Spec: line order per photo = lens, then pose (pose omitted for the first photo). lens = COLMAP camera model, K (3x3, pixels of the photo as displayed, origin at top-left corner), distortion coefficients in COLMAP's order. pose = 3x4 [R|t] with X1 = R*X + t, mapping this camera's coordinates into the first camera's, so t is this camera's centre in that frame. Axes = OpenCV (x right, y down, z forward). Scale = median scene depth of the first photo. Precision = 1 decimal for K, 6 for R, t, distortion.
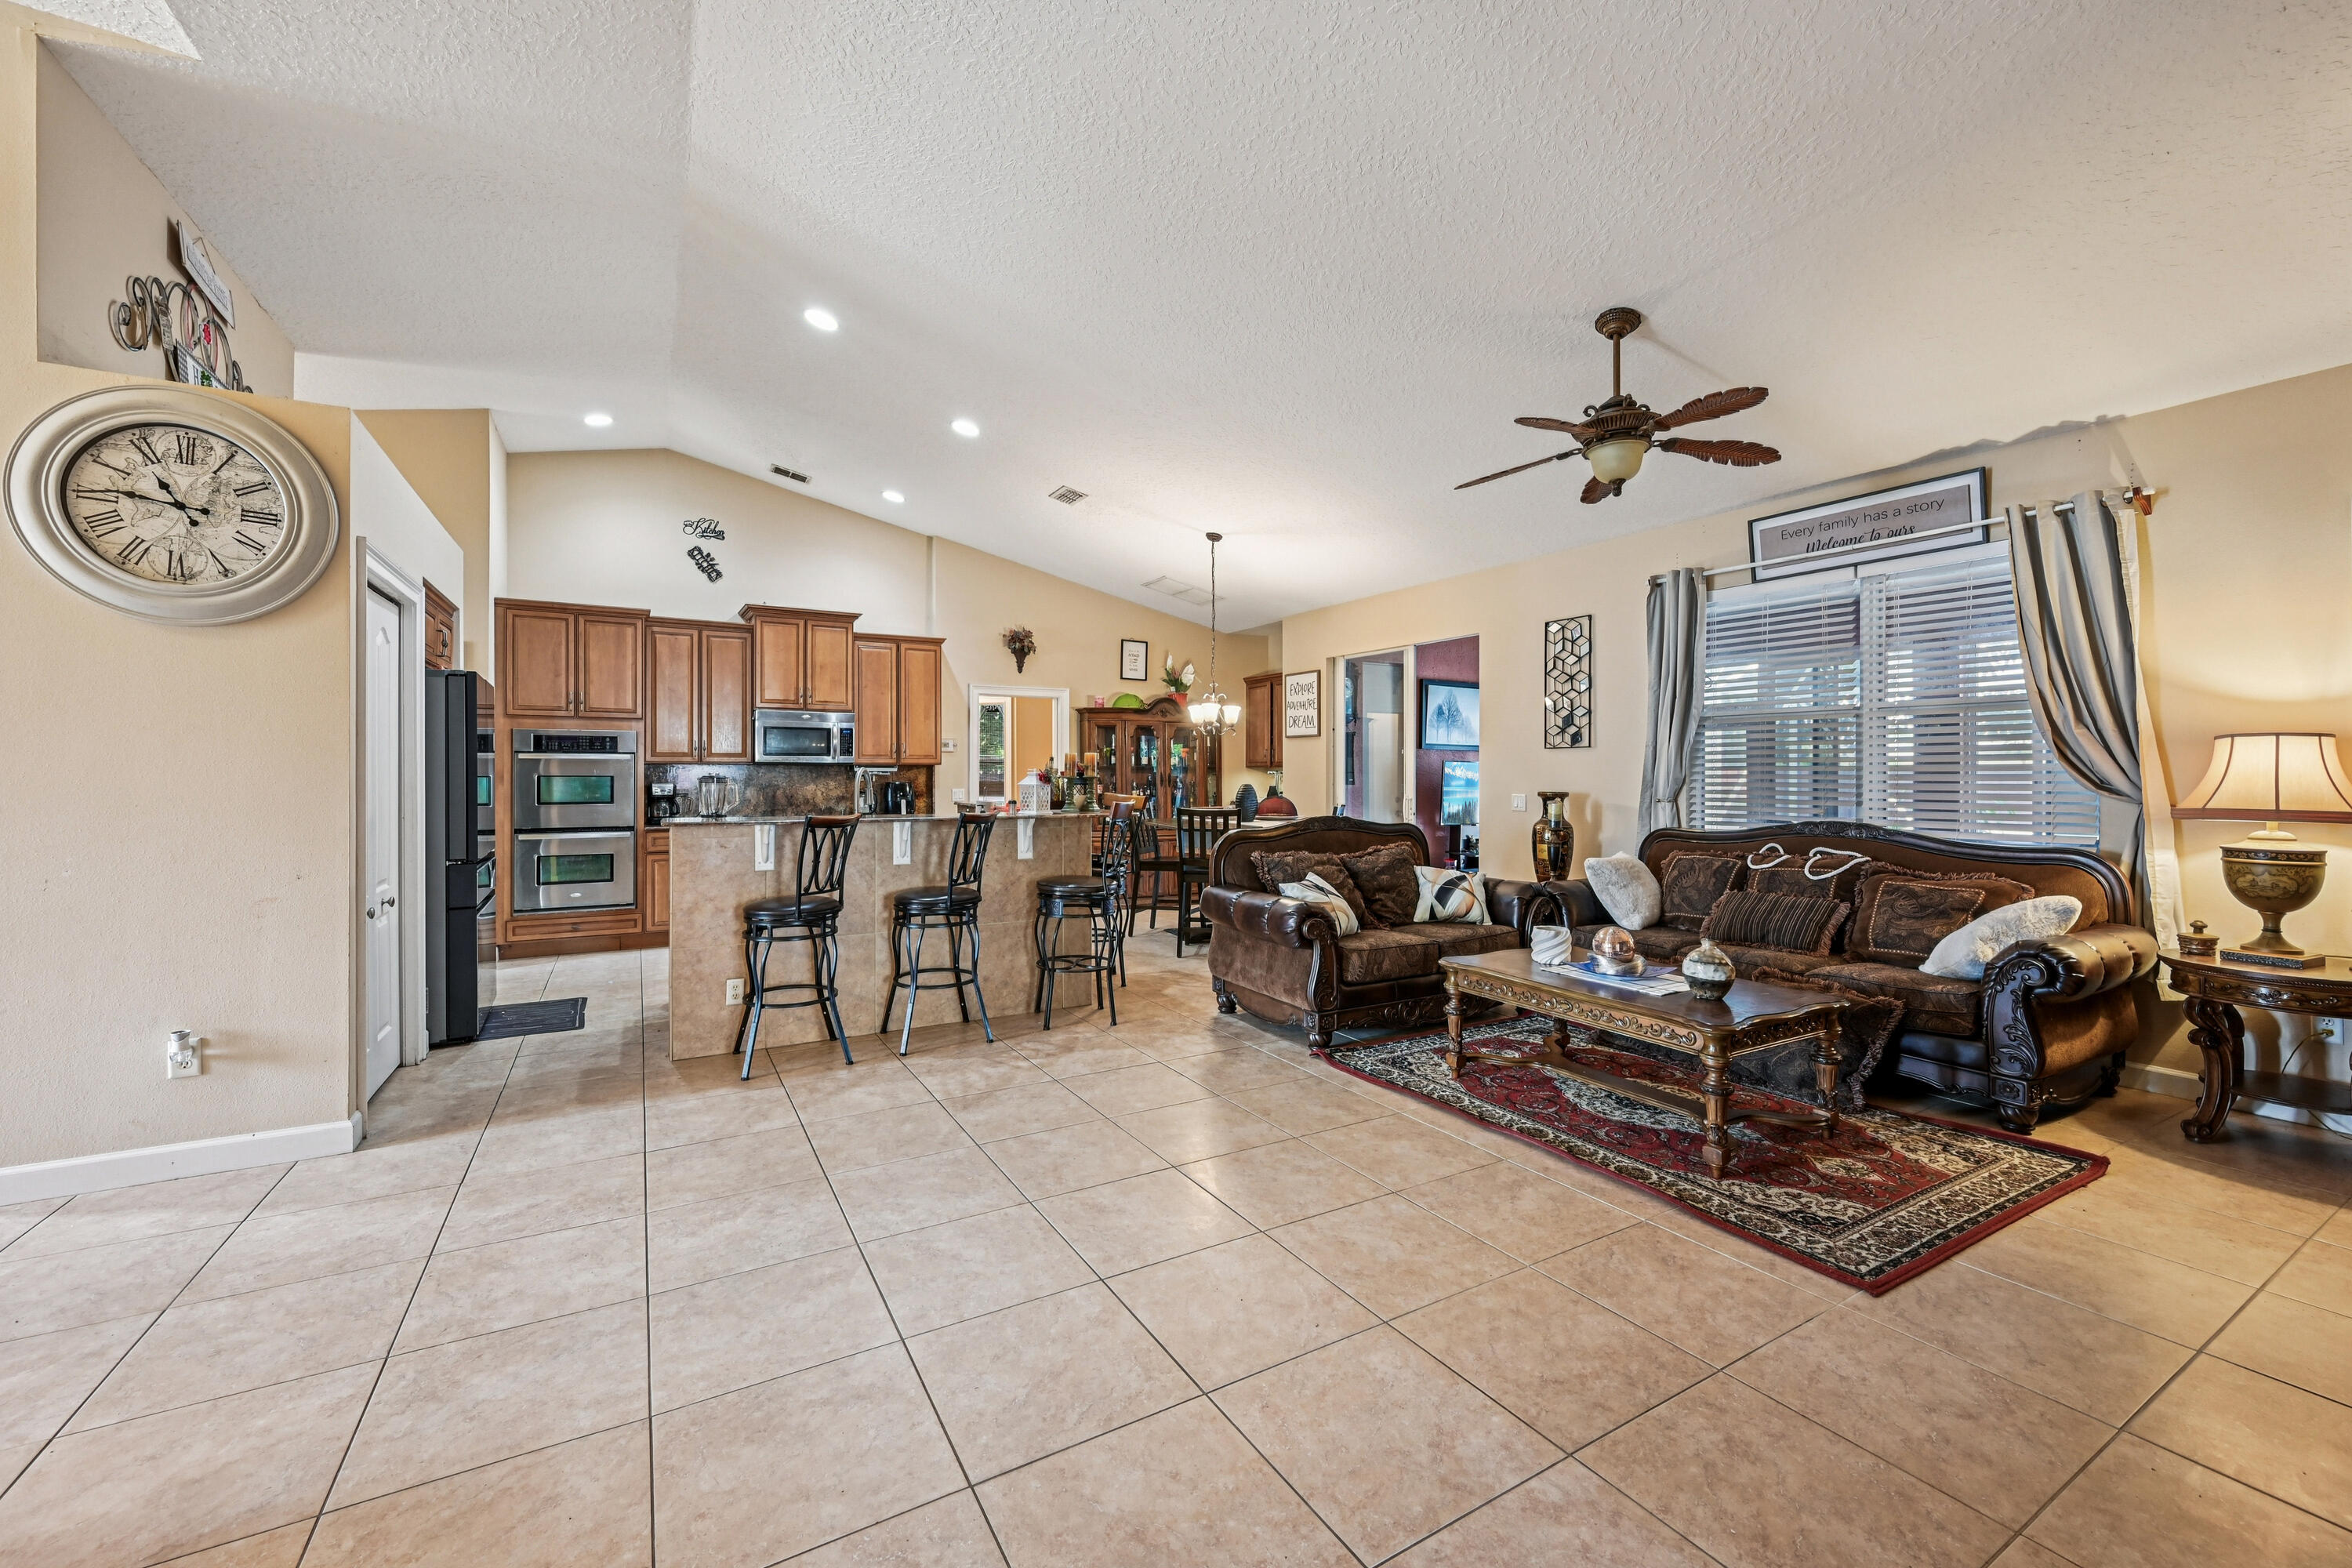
lens RADIAL K [[930.8, 0, 1180.8], [0, 930.8, 772.0], [0, 0, 1]] dist [-0.000741, 0.000399]
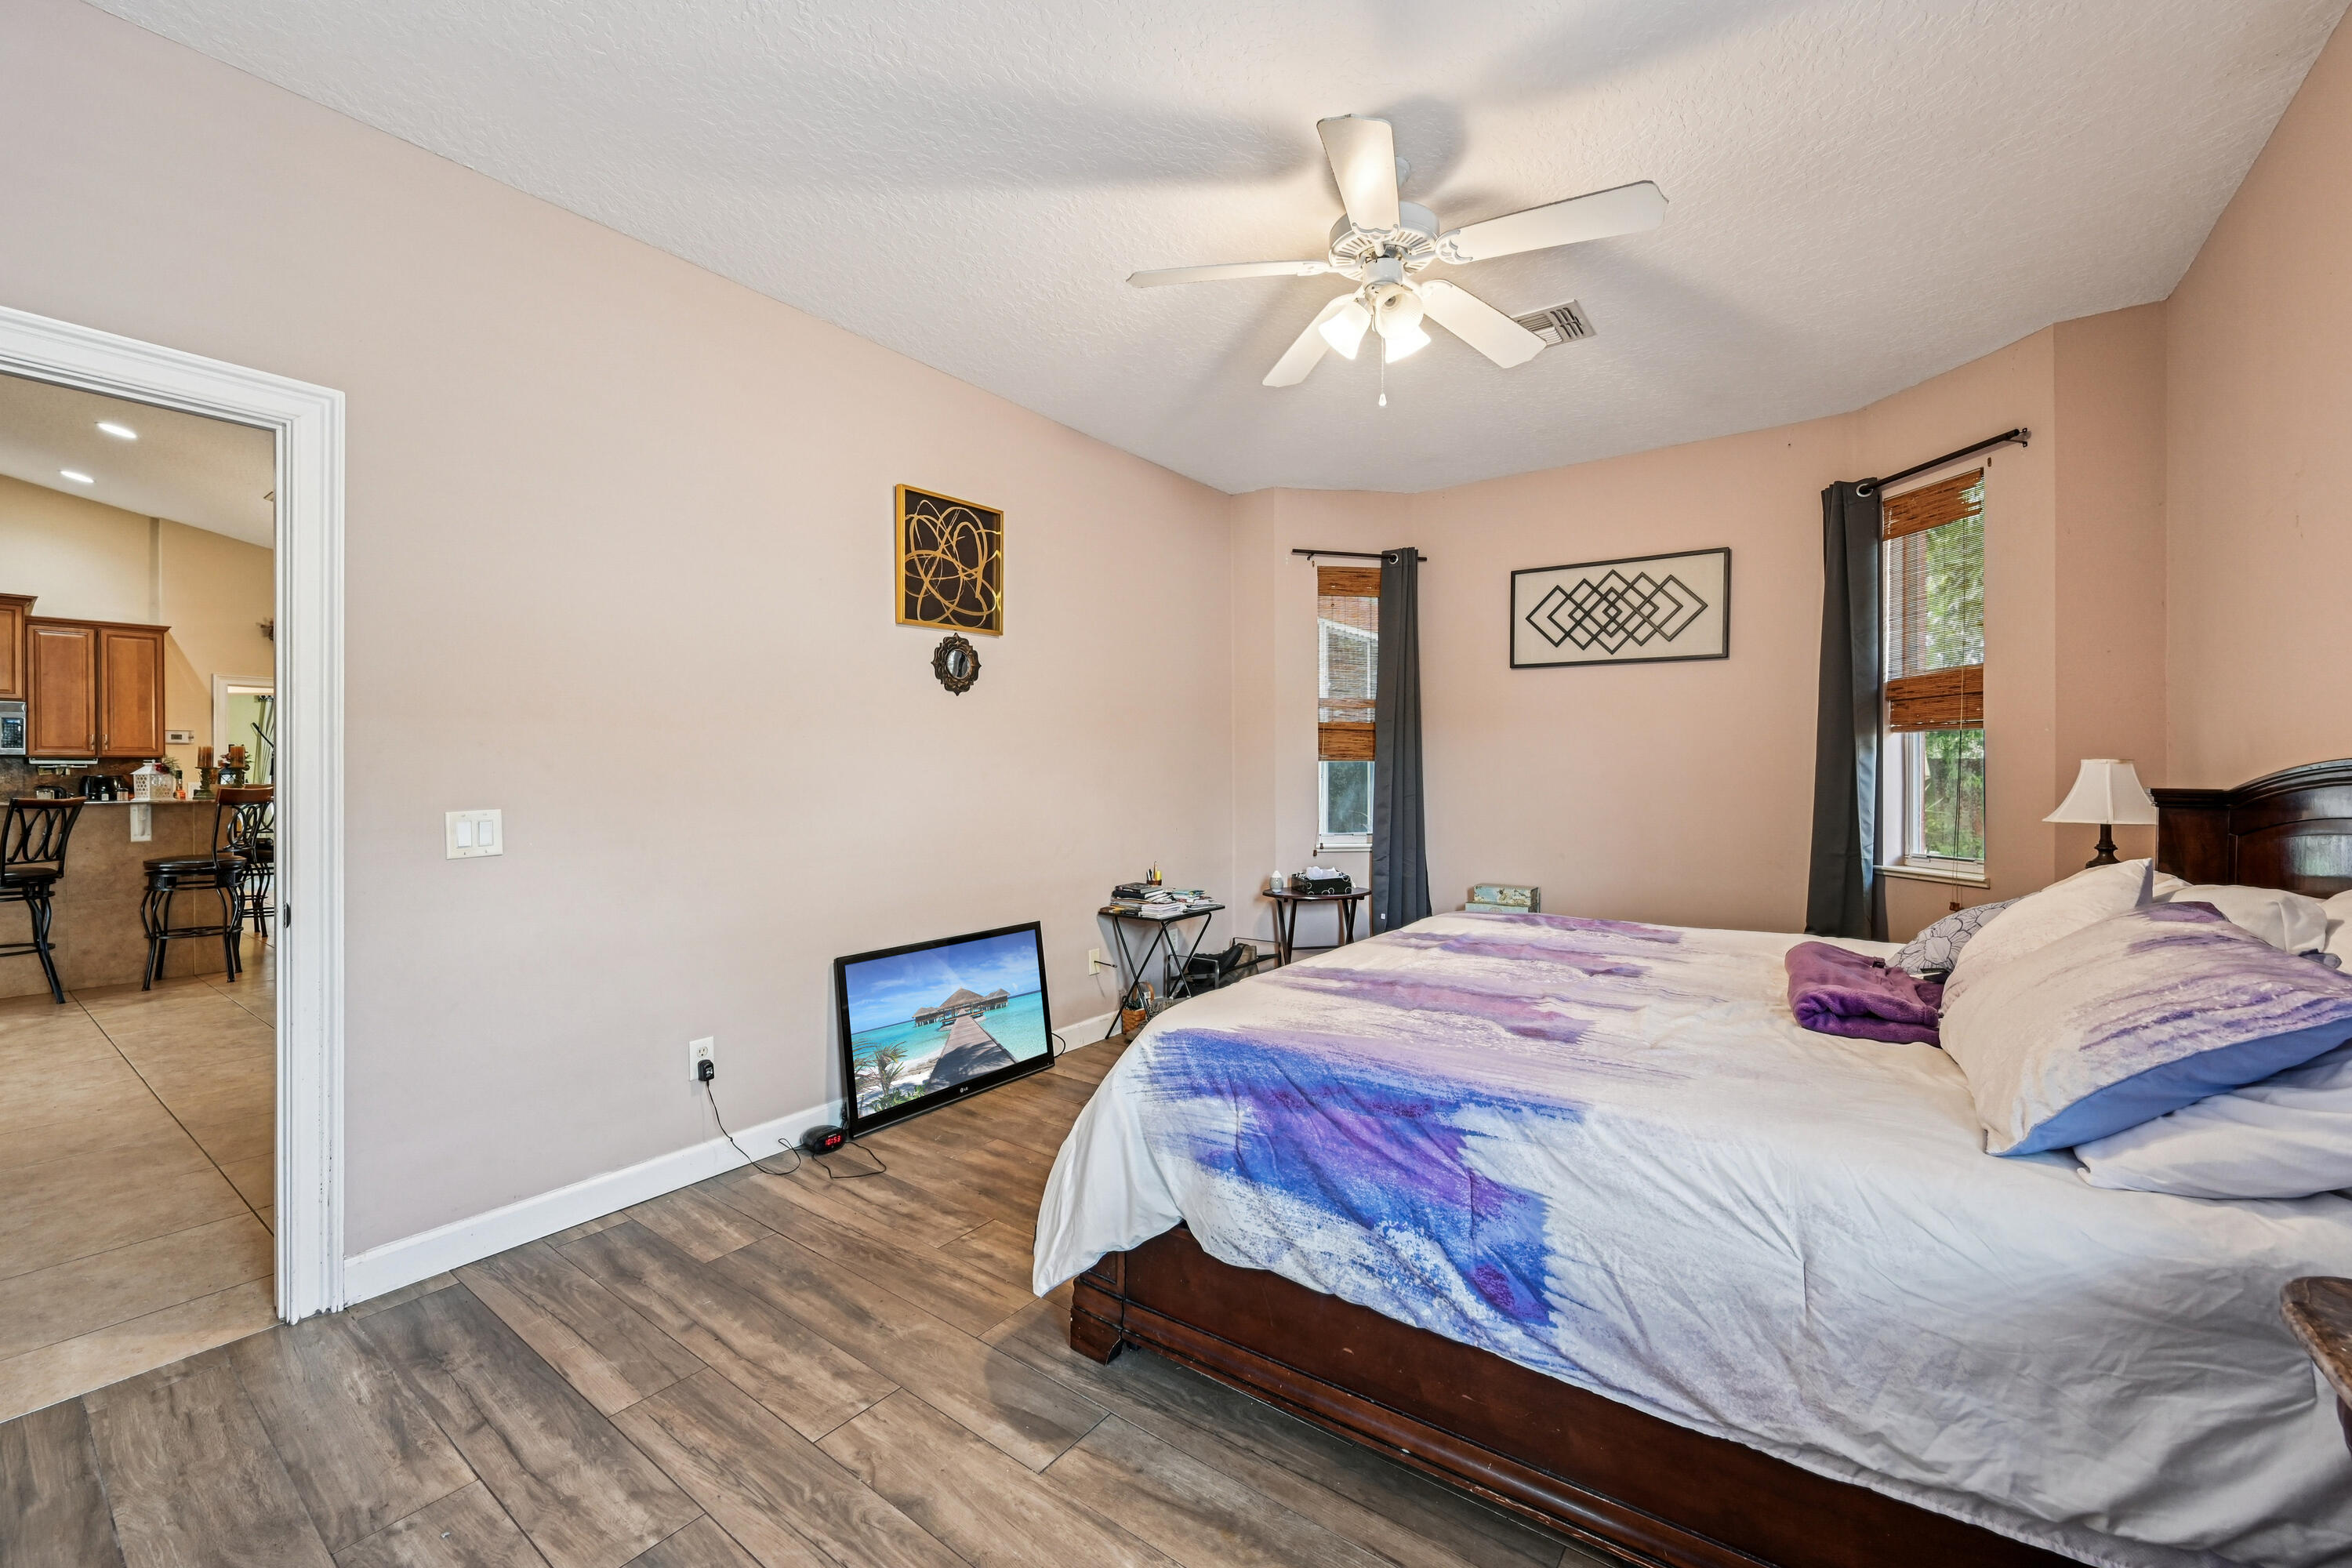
lens RADIAL K [[945.4, 0, 1179.3], [0, 945.4, 760.7], [0, 0, 1]] dist [-0.001007, 0.000045]
pose [[0.914921, 0.002262, 0.403627, 0.537923], [0.000187, 0.999982, -0.006029, 0.003953], [-0.403633, 0.005591, 0.914904, -0.559127]]
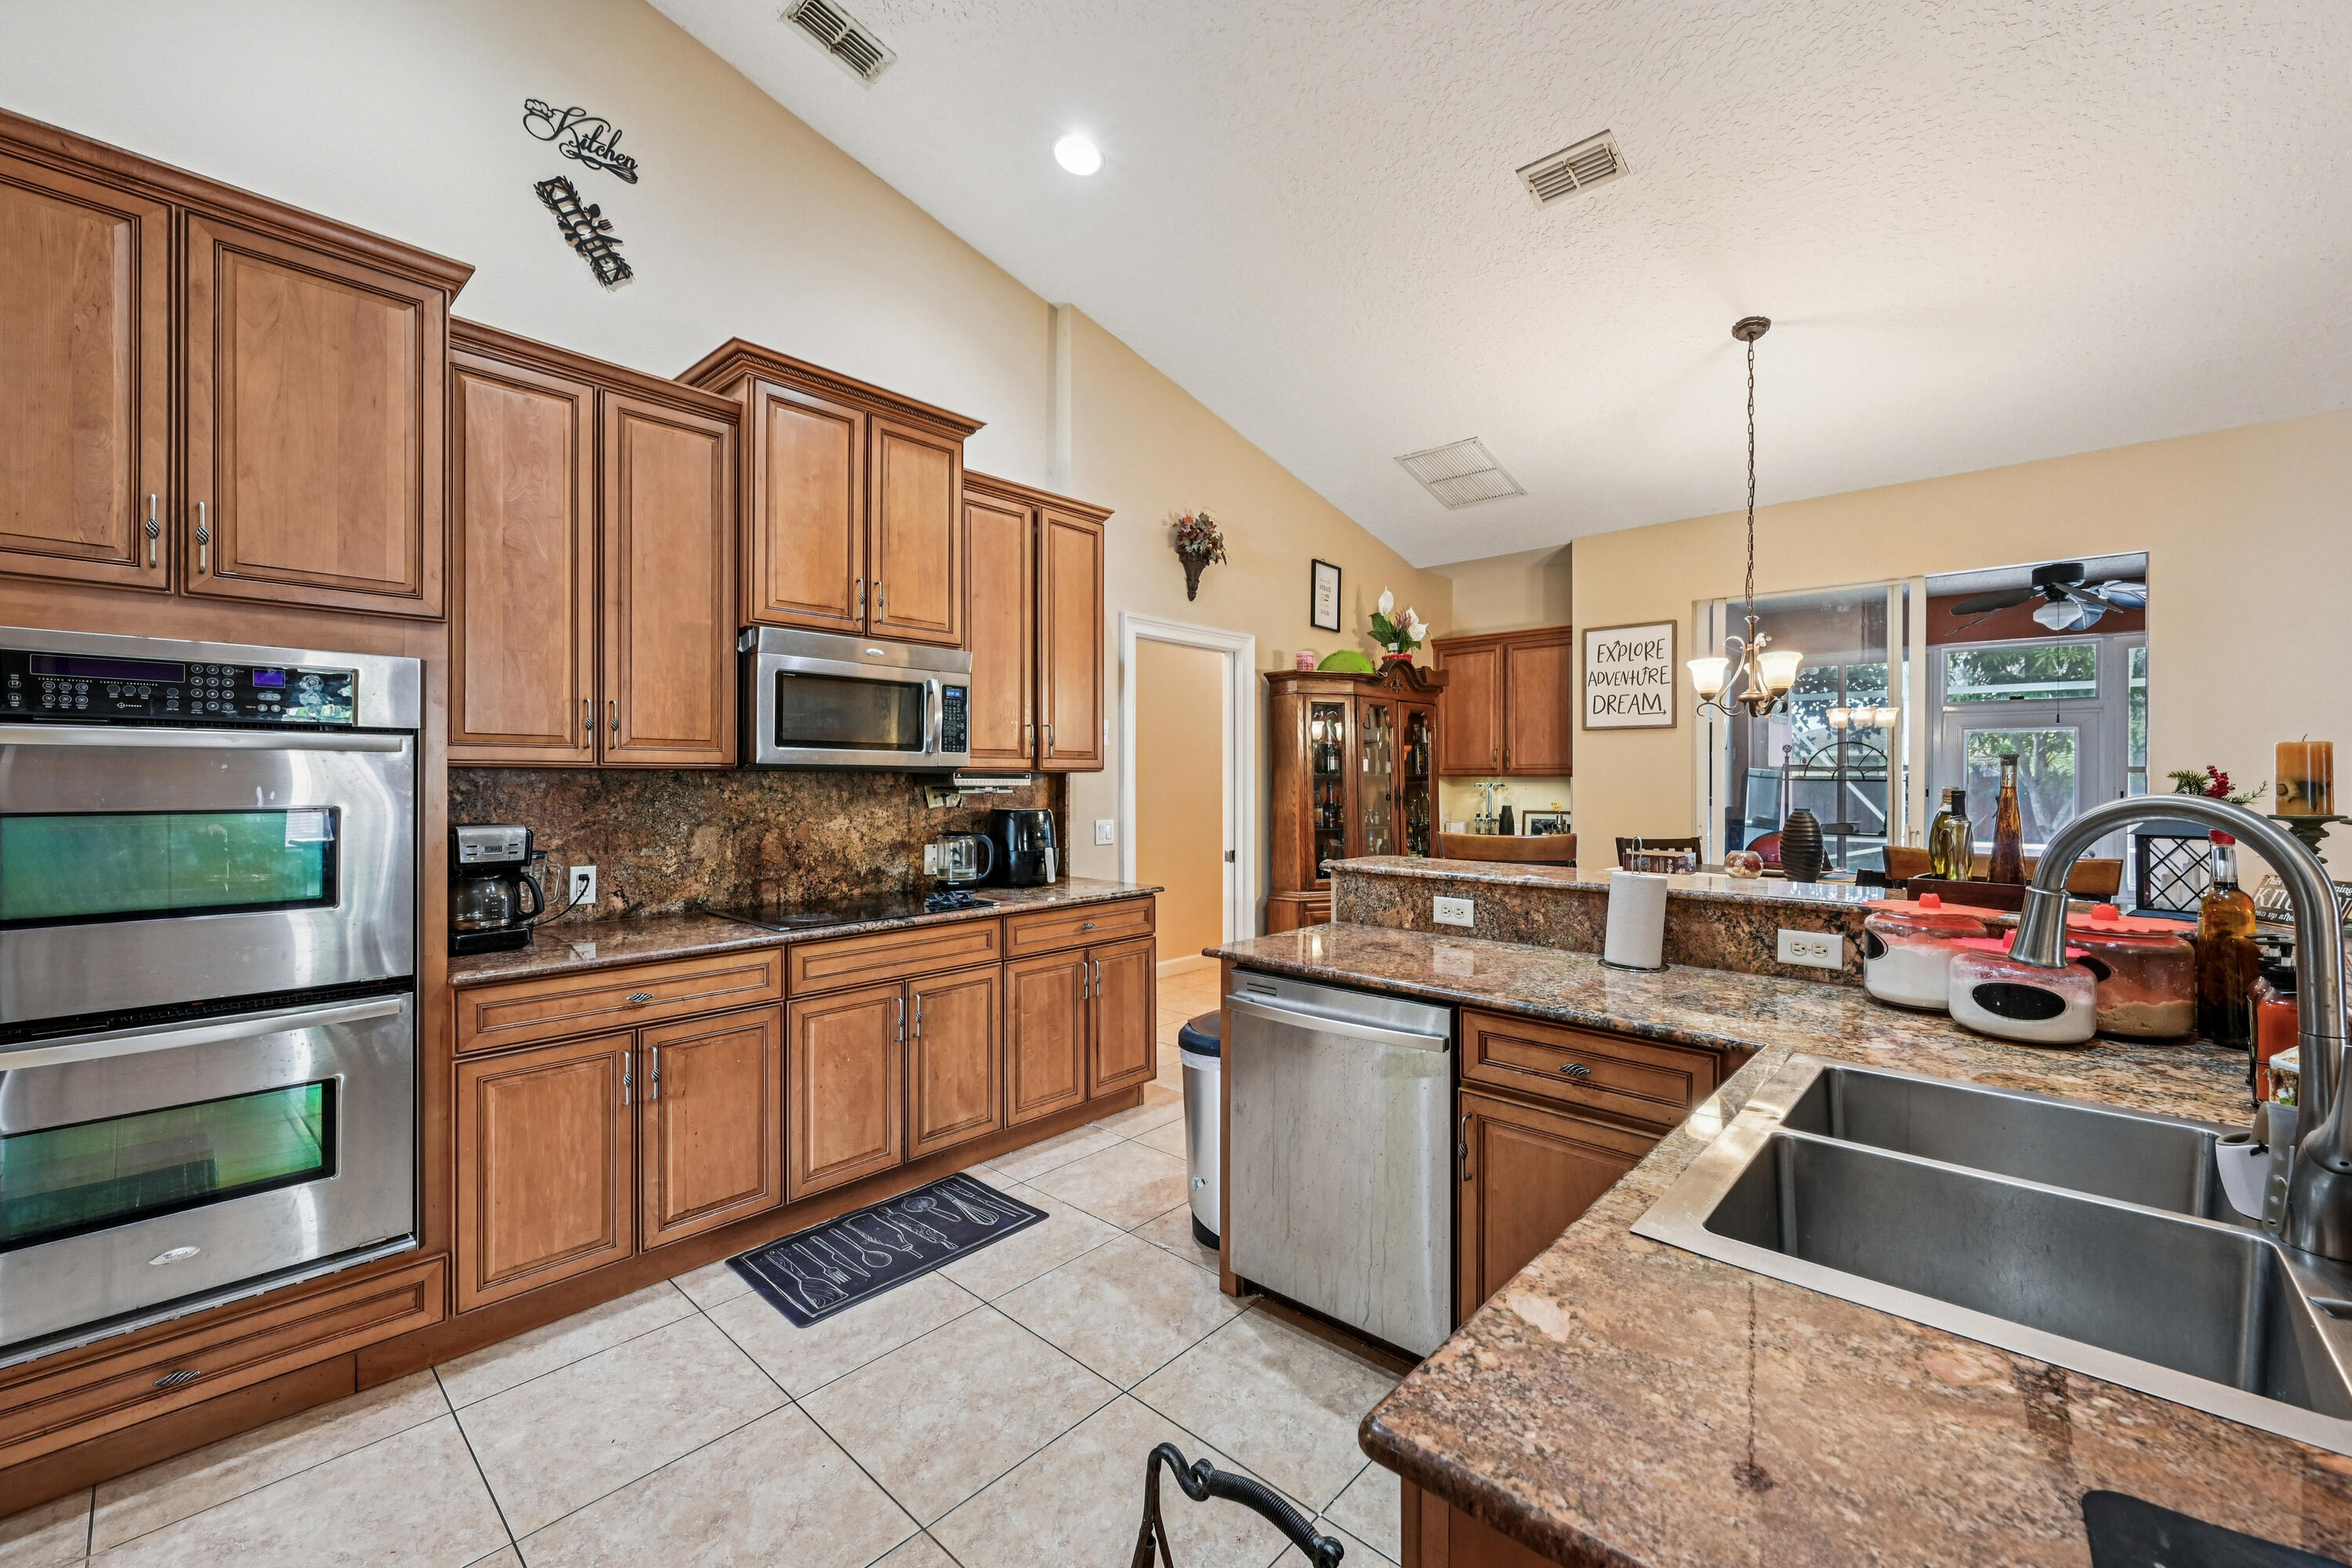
lens RADIAL K [[934.5, 0, 1180.1], [0, 934.5, 776.7], [0, 0, 1]] dist [-0.002179, 0.000081]
pose [[0.954100, 0.002519, 0.299479, -0.623489], [-0.002375, 0.999997, -0.000844, -0.008384], [-0.299480, 0.000094, 0.954103, 0.902157]]
